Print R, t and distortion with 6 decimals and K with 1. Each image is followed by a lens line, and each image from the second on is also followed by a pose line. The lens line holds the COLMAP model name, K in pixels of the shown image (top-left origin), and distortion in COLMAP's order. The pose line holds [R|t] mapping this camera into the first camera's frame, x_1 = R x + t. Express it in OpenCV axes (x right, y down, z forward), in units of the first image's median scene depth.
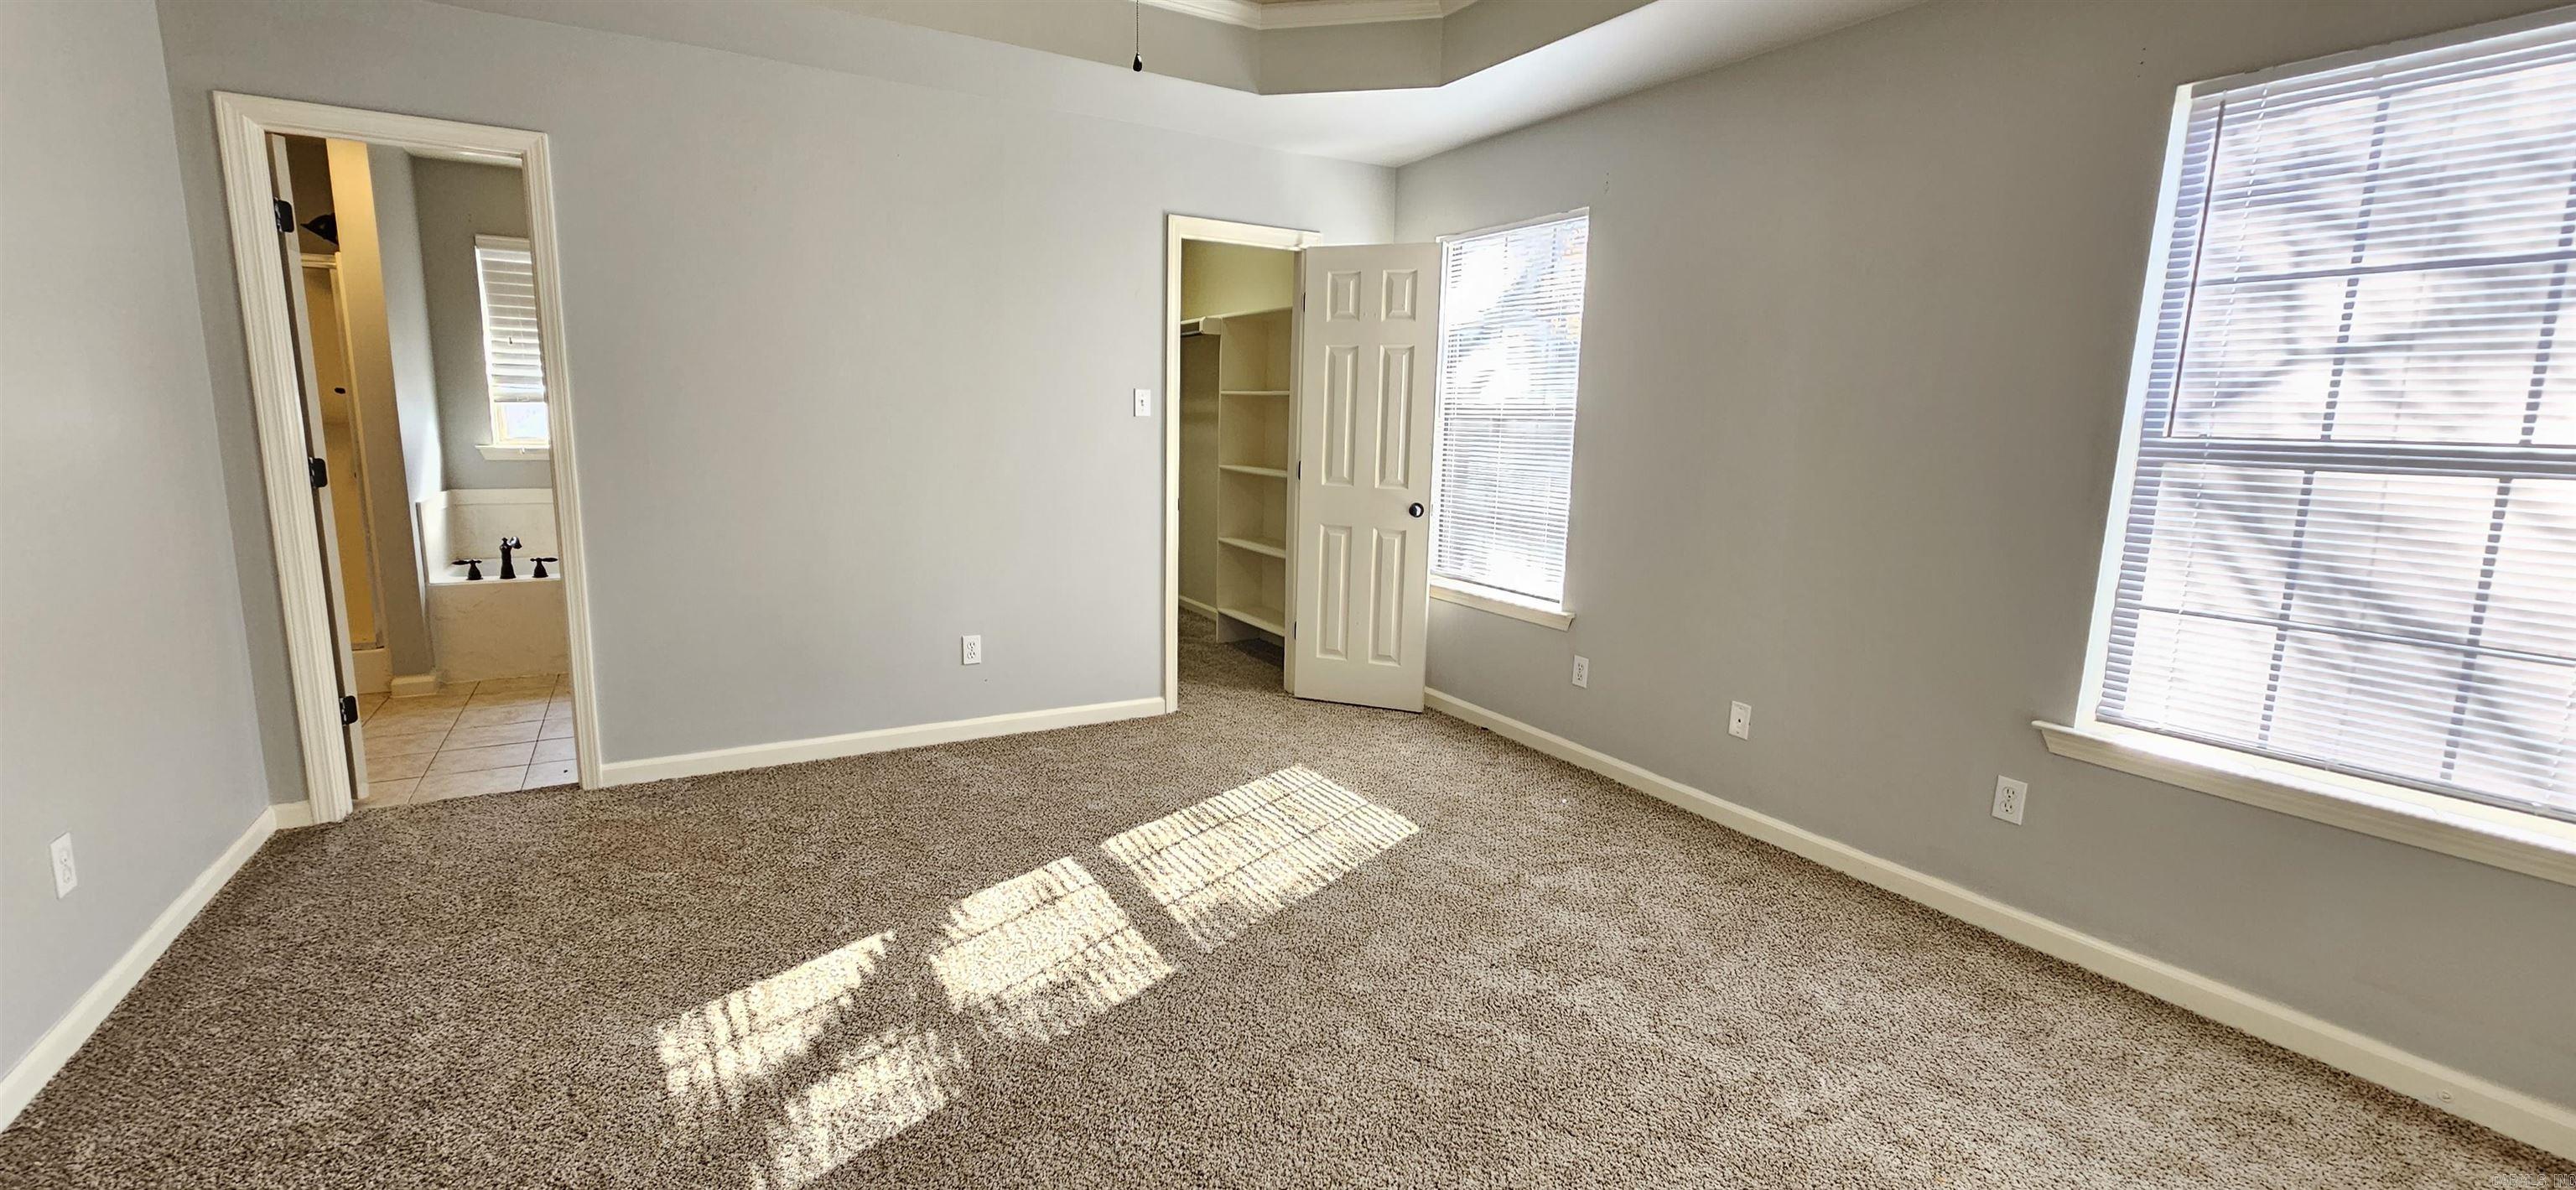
lens RADIAL K [[1054.2, 0, 1277.7], [0, 1054.2, 590.5], [0, 0, 1]] dist [0.000670, 0.000058]
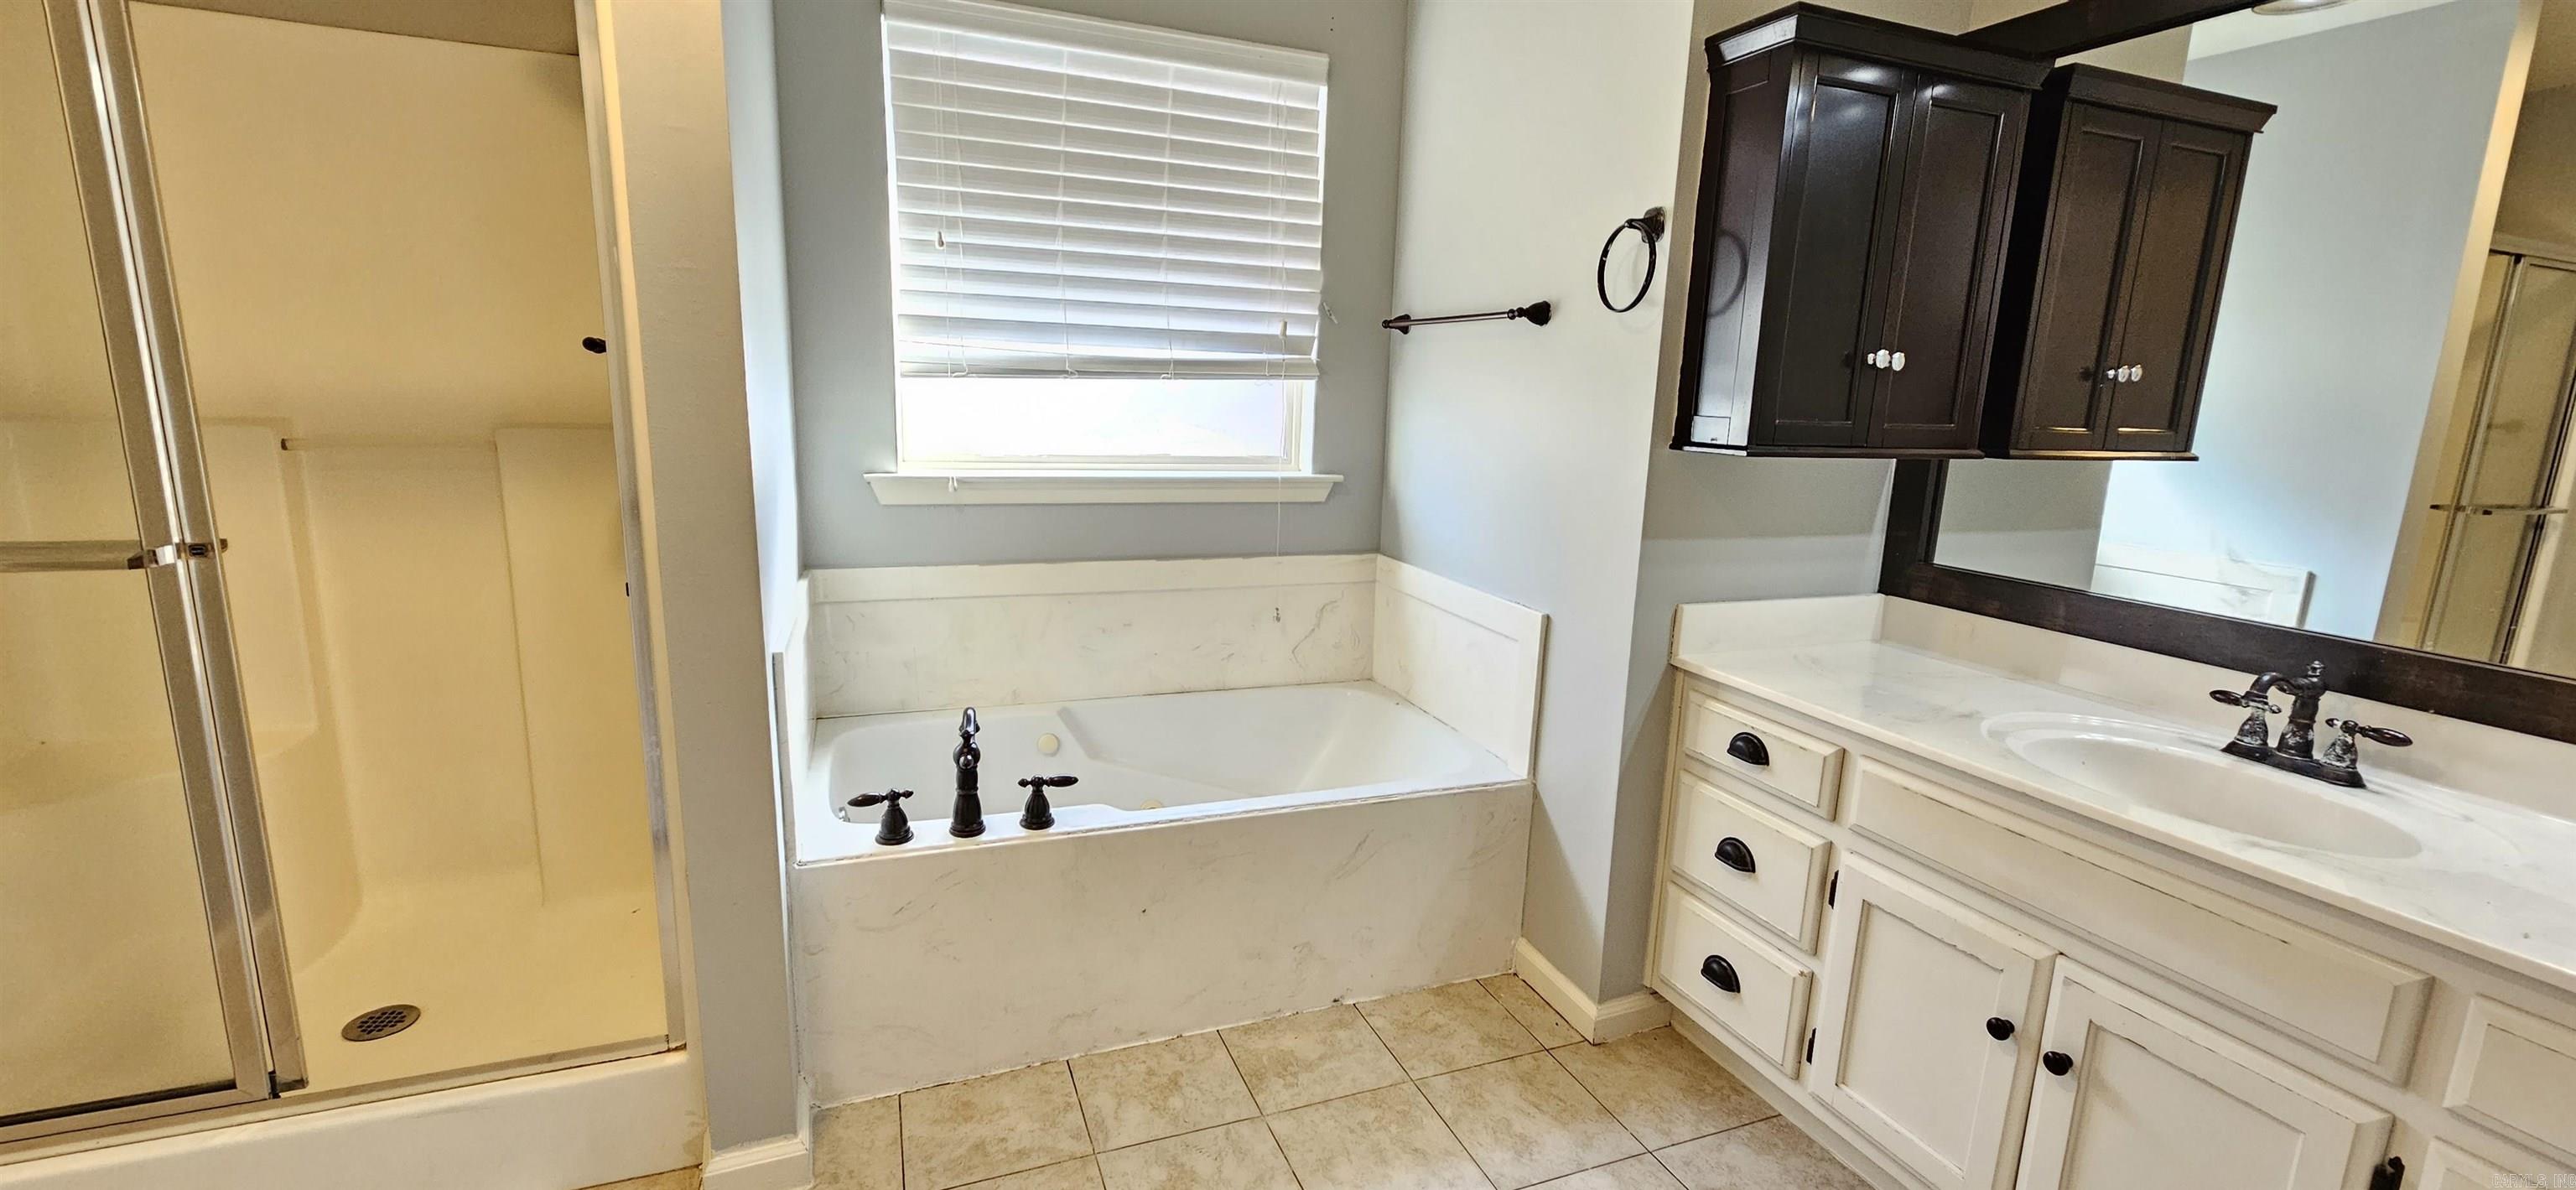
lens RADIAL K [[1000.0, 0, 1227.6], [0, 1000.0, 571.6], [0, 0, 1]] dist [0.000869, 0.000341]
pose [[0.984441, 0.033011, -0.172588, -0.528694], [-0.030515, 0.999388, 0.017098, -0.107147], [0.173047, -0.011565, 0.984846, 0.602222]]
